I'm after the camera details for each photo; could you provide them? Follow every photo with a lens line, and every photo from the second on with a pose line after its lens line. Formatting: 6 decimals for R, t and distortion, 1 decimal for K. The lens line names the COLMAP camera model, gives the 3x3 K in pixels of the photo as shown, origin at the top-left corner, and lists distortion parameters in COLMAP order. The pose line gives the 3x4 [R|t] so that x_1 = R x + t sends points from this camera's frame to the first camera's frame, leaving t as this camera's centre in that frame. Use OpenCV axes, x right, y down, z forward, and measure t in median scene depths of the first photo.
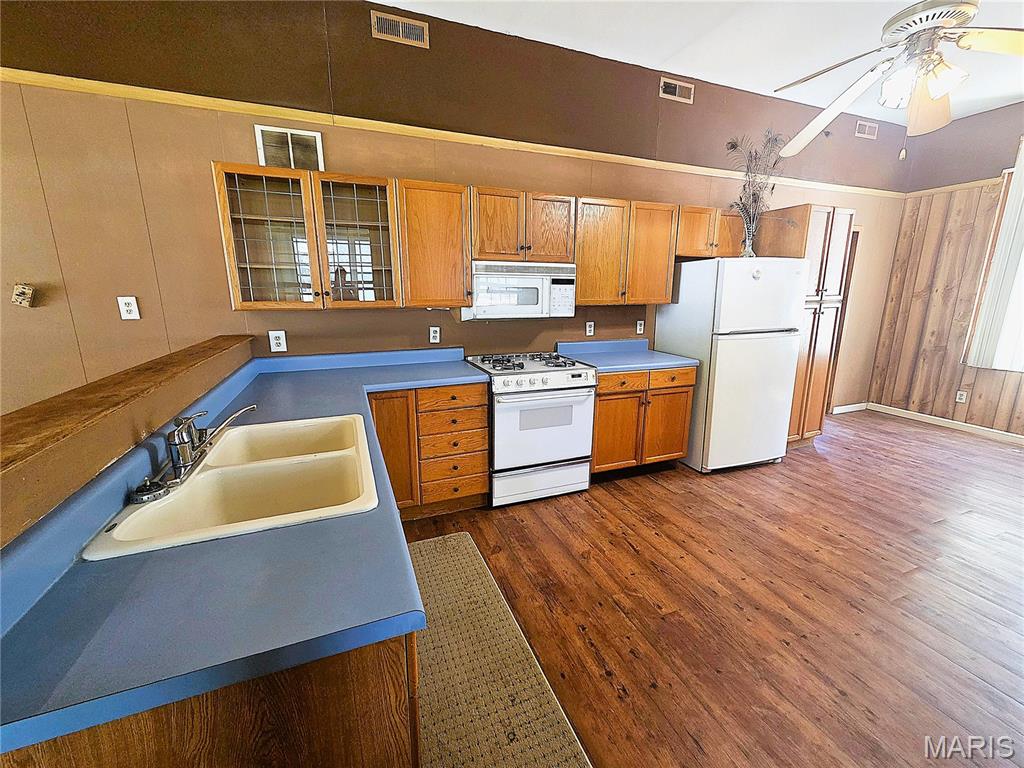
lens RADIAL K [[417.7, 0, 514.5], [0, 417.7, 385.1], [0, 0, 1]] dist [0.003823, -0.000709]
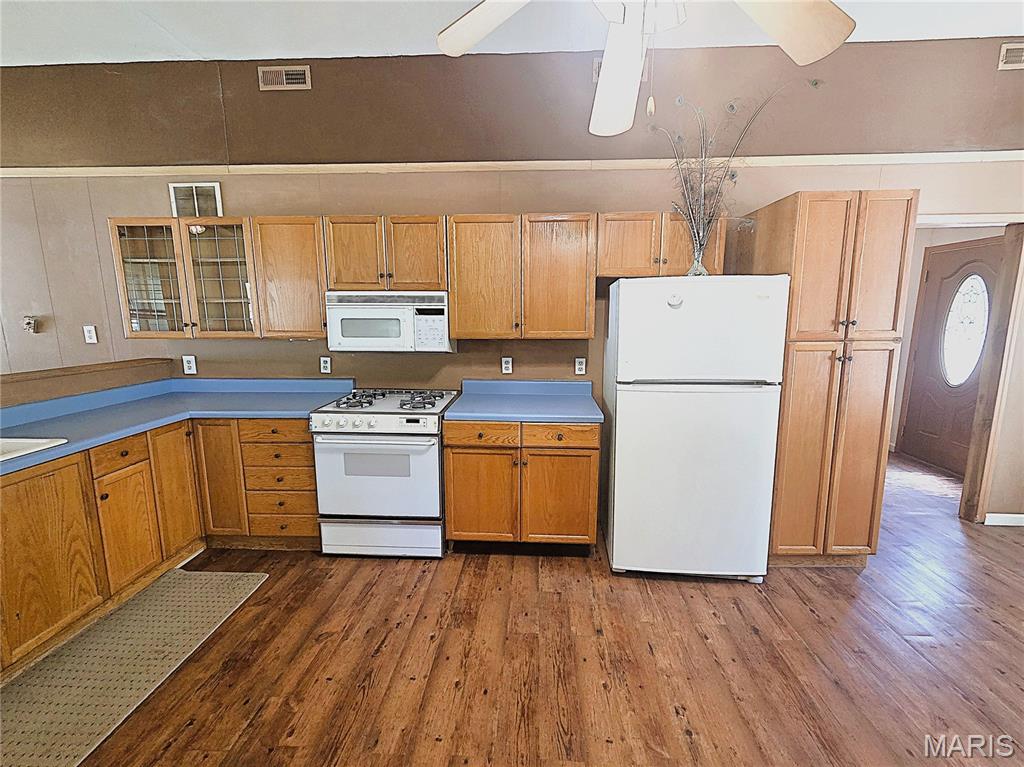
lens RADIAL K [[433.6, 0, 514.5], [0, 433.6, 384.0], [0, 0, 1]] dist [0.003780, -0.001246]
pose [[0.911818, 0.064842, -0.405443, 0.738528], [-0.089191, 0.995152, -0.041434, -0.084143], [0.400791, 0.073942, 0.913181, 0.282736]]
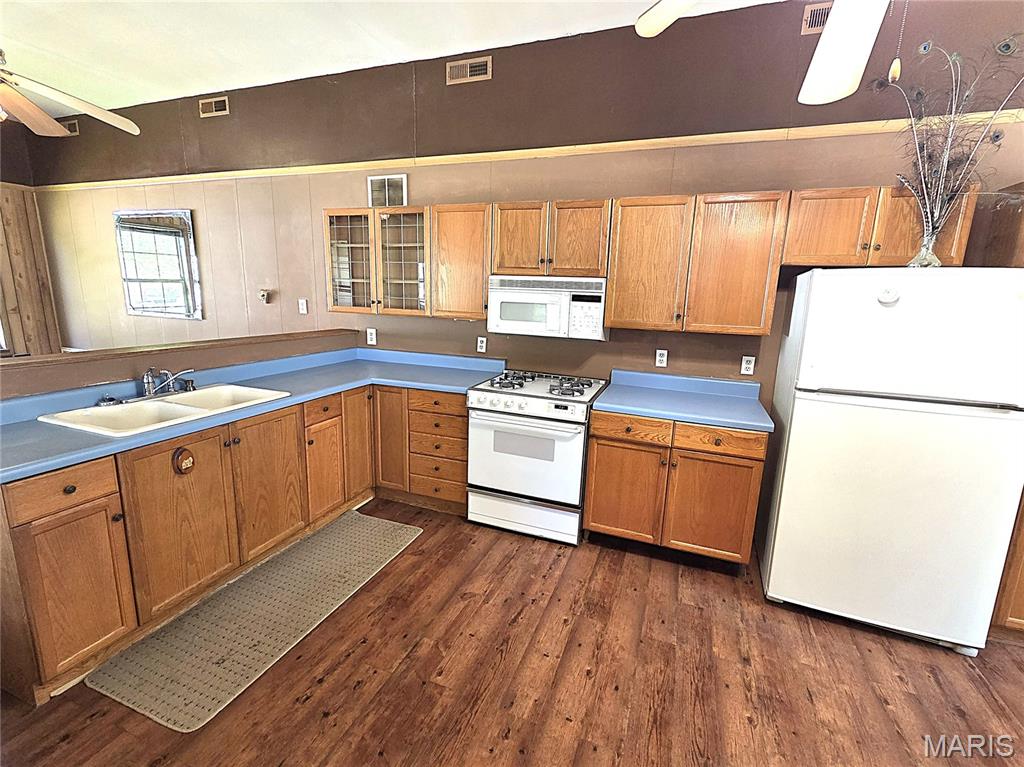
lens RADIAL K [[449.1, 0, 516.7], [0, 449.1, 382.7], [0, 0, 1]] dist [0.004431, -0.000752]
pose [[0.742685, 0.155182, -0.651412, 0.719971], [-0.178413, 0.983471, 0.030874, -0.089344], [0.645436, 0.093291, 0.758096, 0.247147]]
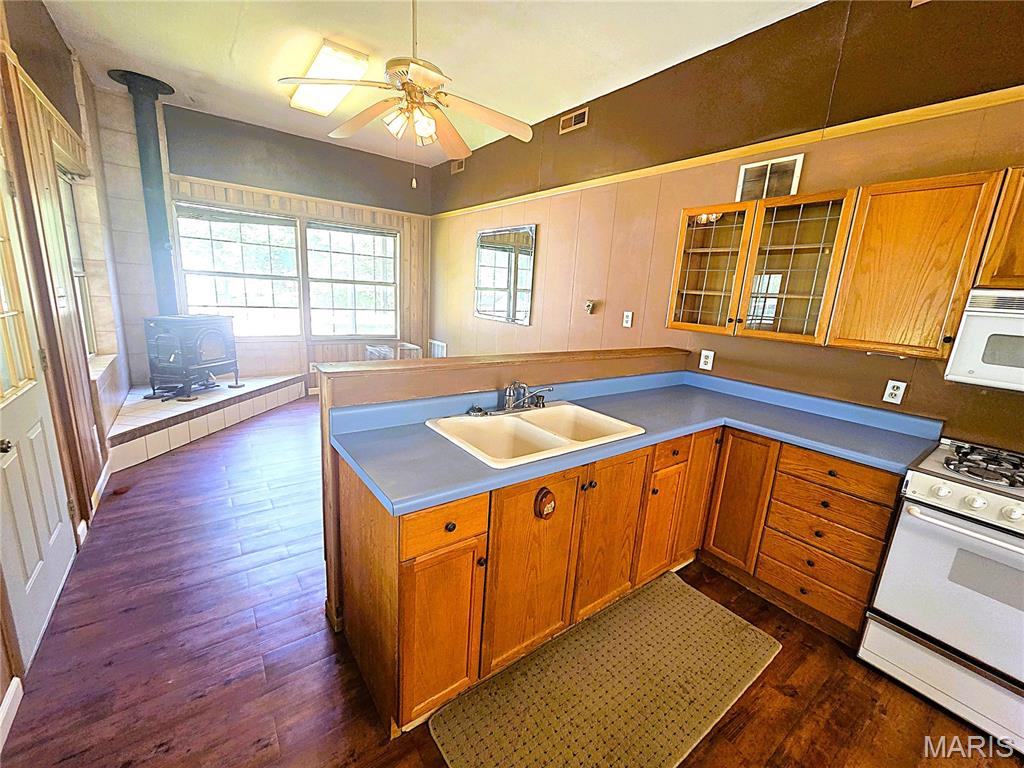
lens RADIAL K [[417.7, 0, 516.4], [0, 417.7, 384.3], [0, 0, 1]] dist [0.003823, -0.000709]
pose [[0.265524, 0.224361, -0.937635, 0.347501], [-0.273436, 0.950135, 0.149919, -0.073927], [0.924516, 0.216576, 0.313632, 0.215105]]
